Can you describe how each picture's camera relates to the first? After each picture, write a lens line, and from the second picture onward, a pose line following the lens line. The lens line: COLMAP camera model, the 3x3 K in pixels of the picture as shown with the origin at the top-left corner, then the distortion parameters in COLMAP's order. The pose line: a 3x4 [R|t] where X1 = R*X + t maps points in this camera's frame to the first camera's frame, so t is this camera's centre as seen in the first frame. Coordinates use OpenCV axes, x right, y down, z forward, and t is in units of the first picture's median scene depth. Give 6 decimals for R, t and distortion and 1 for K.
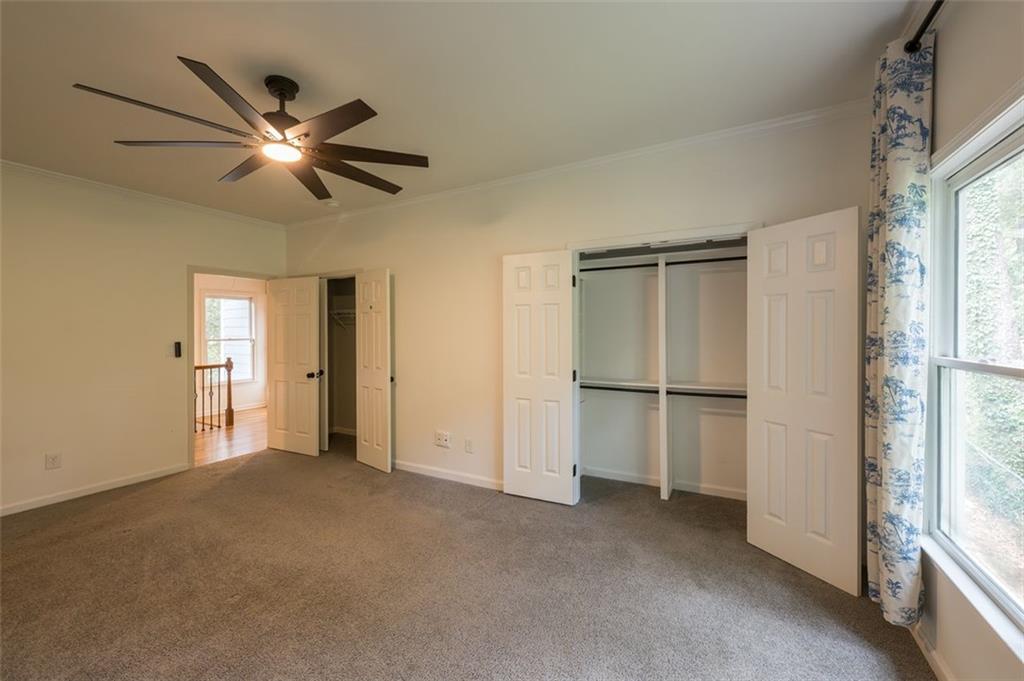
lens RADIAL K [[394.7, 0, 535.5], [0, 394.7, 328.0], [0, 0, 1]] dist [-0.000441, -0.000034]
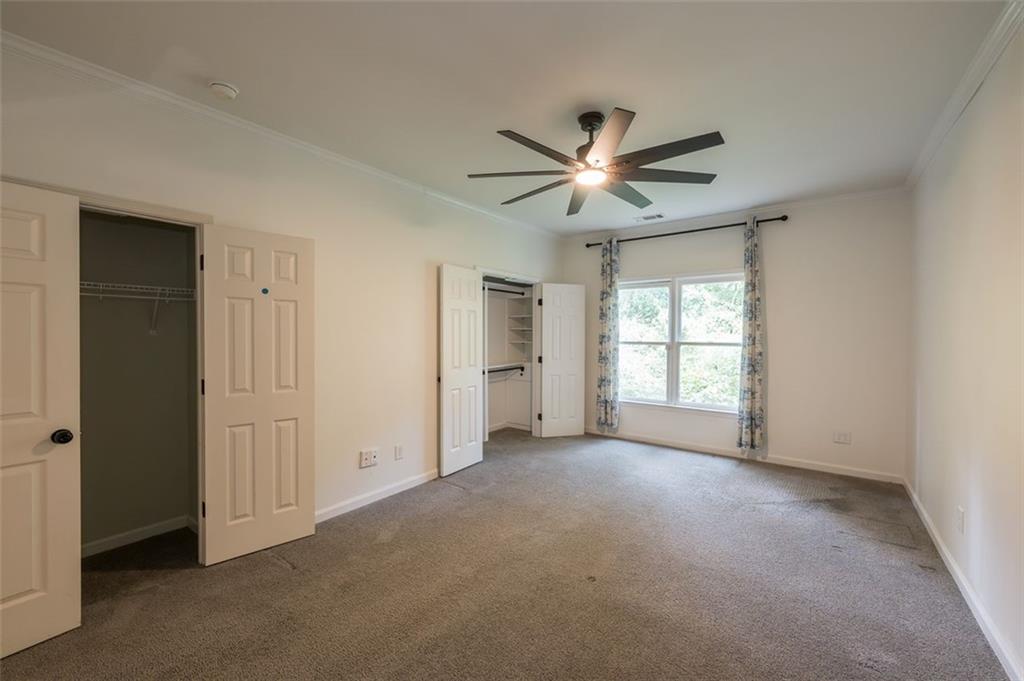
lens RADIAL K [[414.5, 0, 509.6], [0, 414.5, 341.8], [0, 0, 1]] dist [-0.000419, -0.000060]
pose [[0.166760, -0.010013, 0.985947, -1.098055], [0.004633, 0.999945, 0.009371, 0.025730], [-0.985987, 0.003005, 0.166797, 0.568006]]
